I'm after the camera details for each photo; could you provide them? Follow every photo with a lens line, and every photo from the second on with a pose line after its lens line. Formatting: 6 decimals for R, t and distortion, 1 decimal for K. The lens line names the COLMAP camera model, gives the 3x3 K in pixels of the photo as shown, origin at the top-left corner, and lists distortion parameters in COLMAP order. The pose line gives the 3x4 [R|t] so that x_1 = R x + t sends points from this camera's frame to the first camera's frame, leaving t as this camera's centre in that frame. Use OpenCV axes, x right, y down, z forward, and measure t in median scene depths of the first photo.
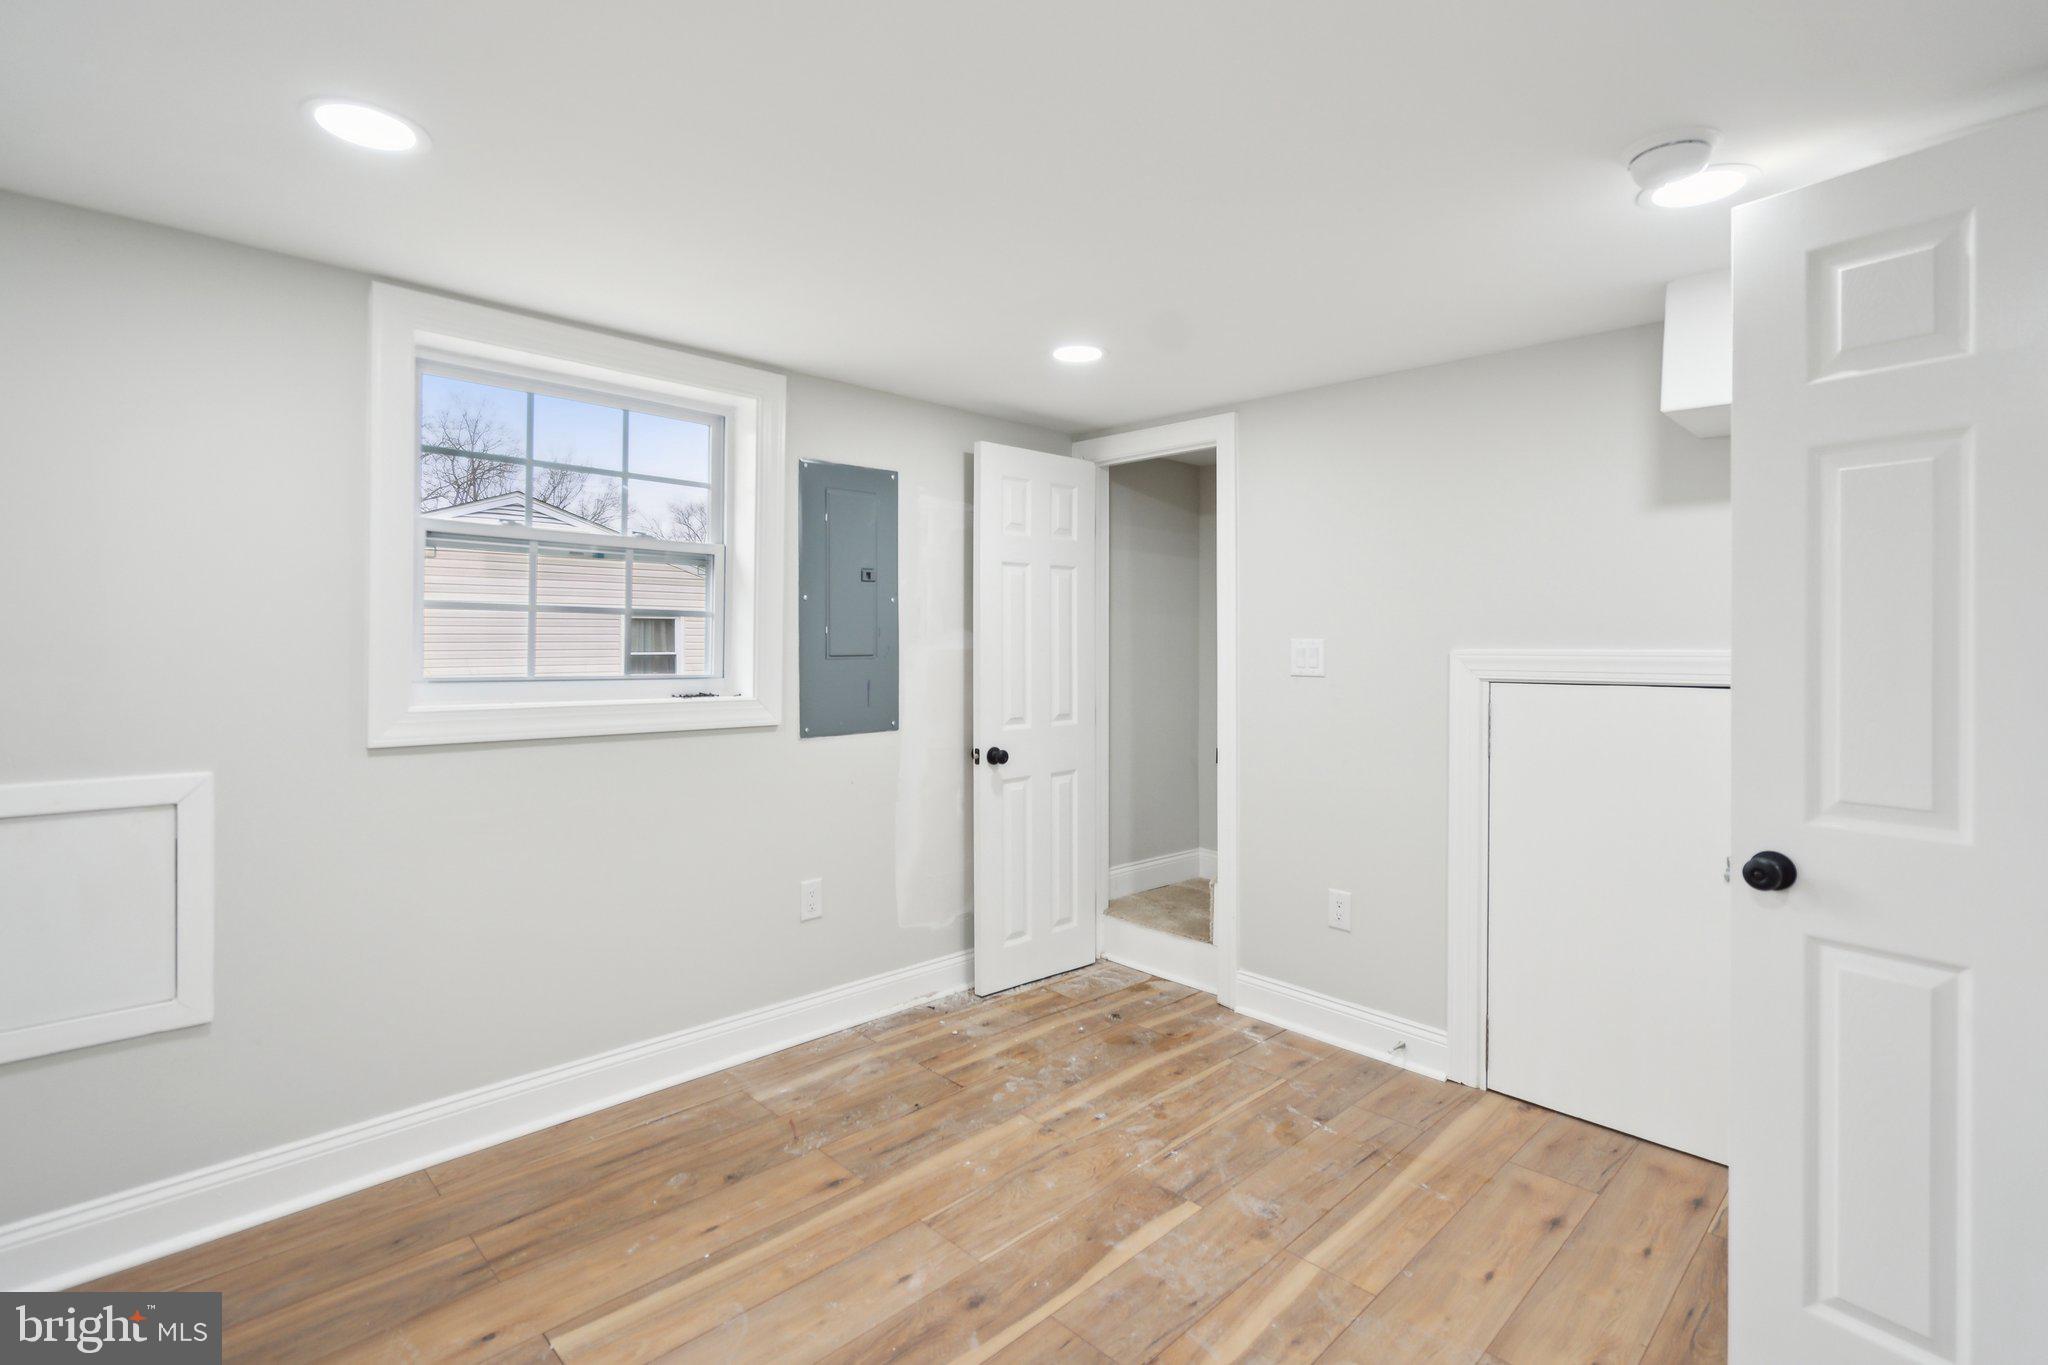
lens RADIAL K [[949.4, 0, 1018.3], [0, 949.4, 651.1], [0, 0, 1]] dist [-0.008785, 0.002935]
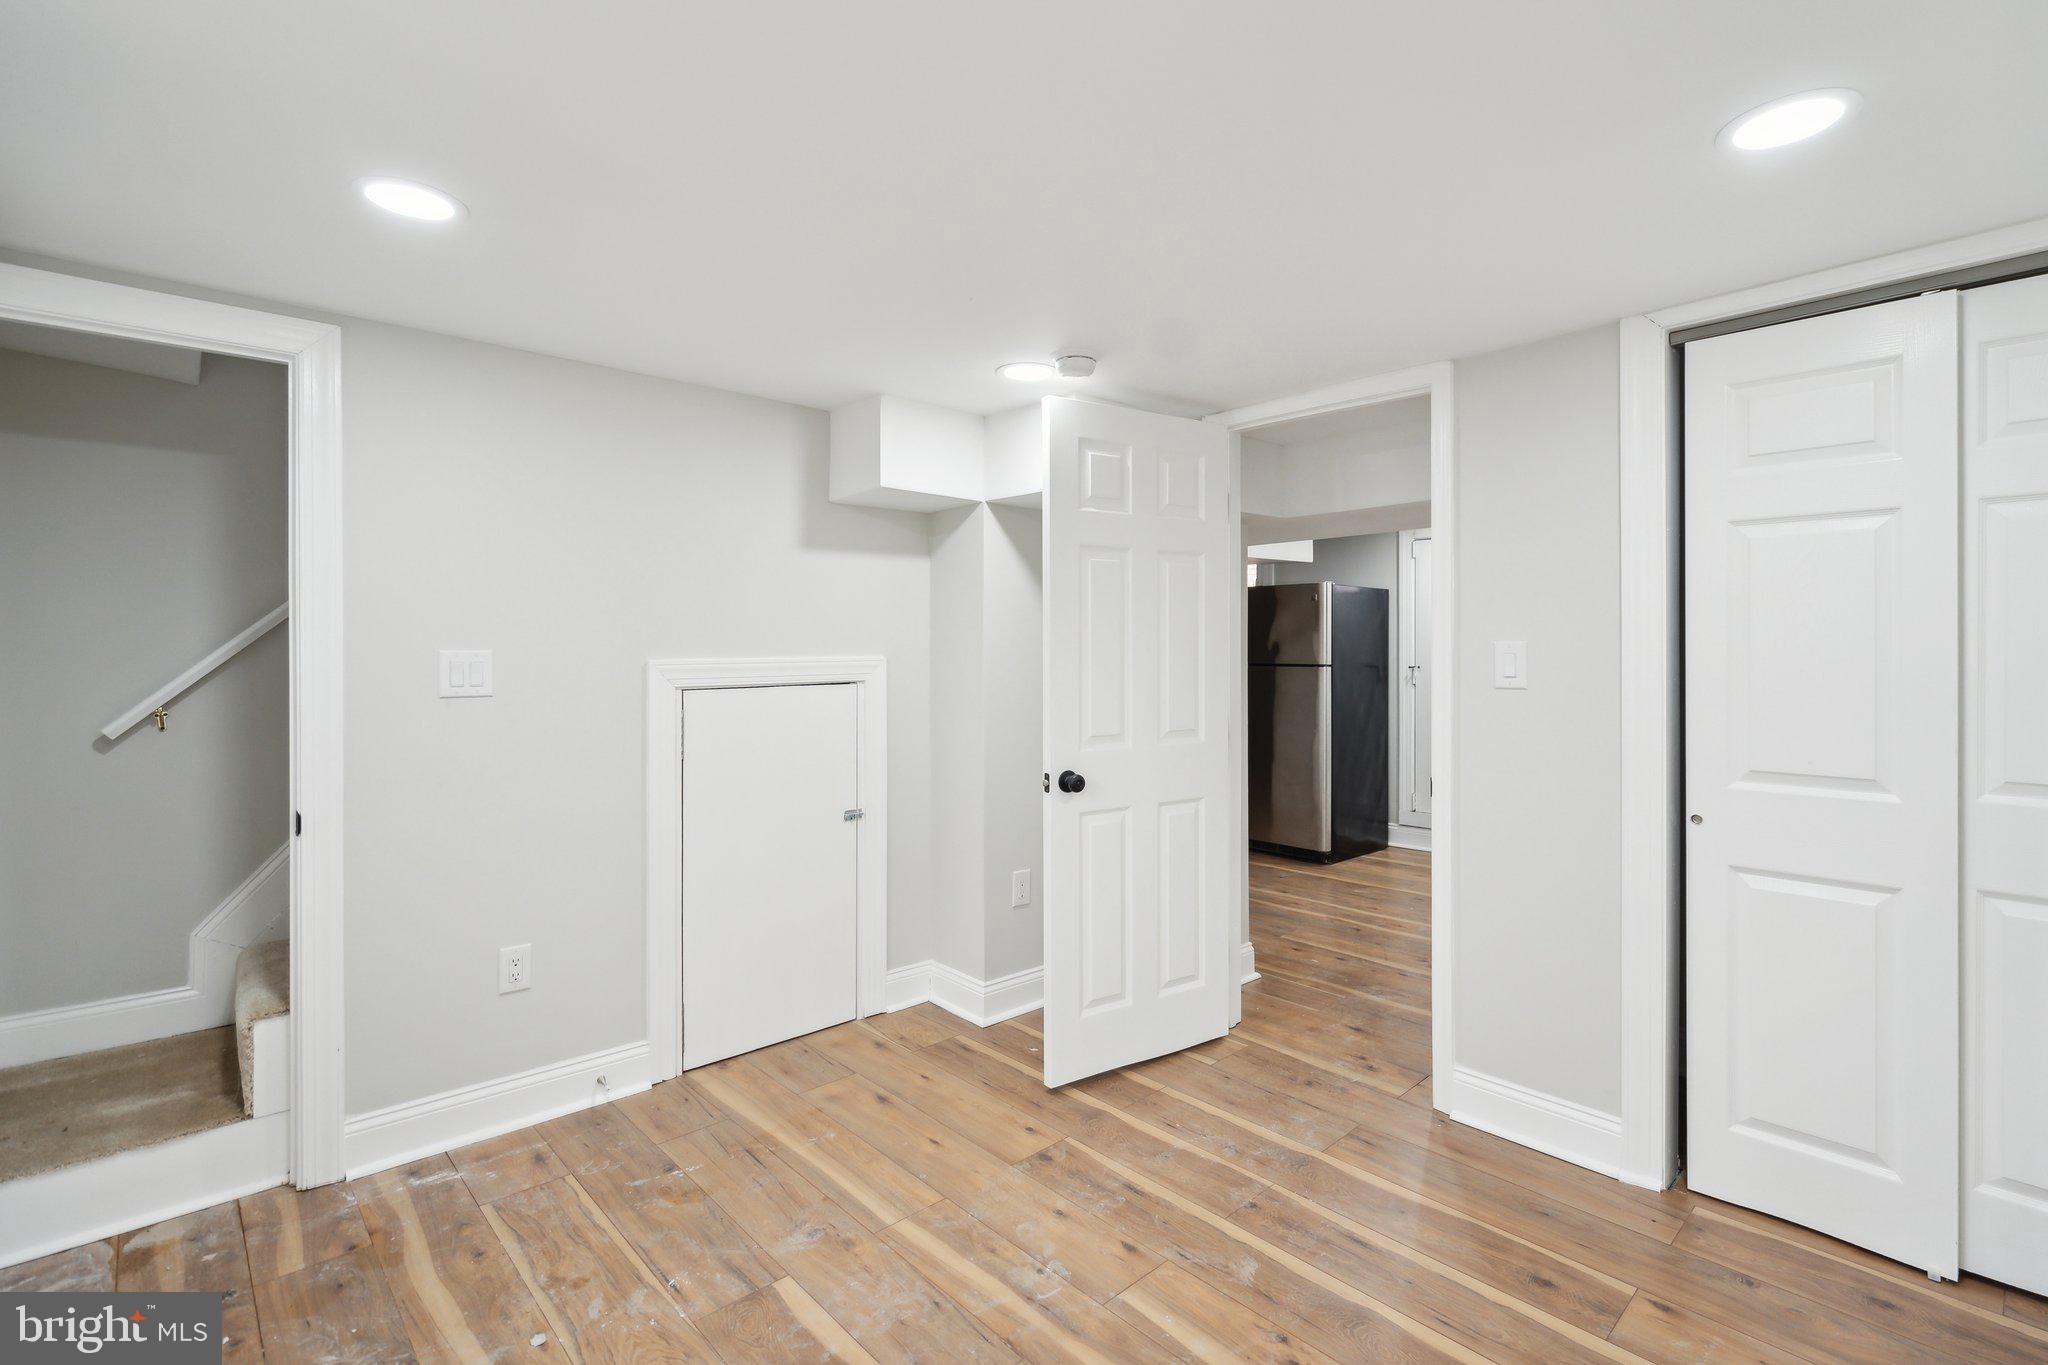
lens RADIAL K [[949.4, 0, 1011.6], [0, 949.4, 666.2], [0, 0, 1]] dist [-0.008785, 0.002935]
pose [[0.031283, -0.019427, 0.999322, -0.608127], [0.012027, 0.999746, 0.019059, -0.011260], [-0.999438, 0.011422, 0.031509, 0.654682]]
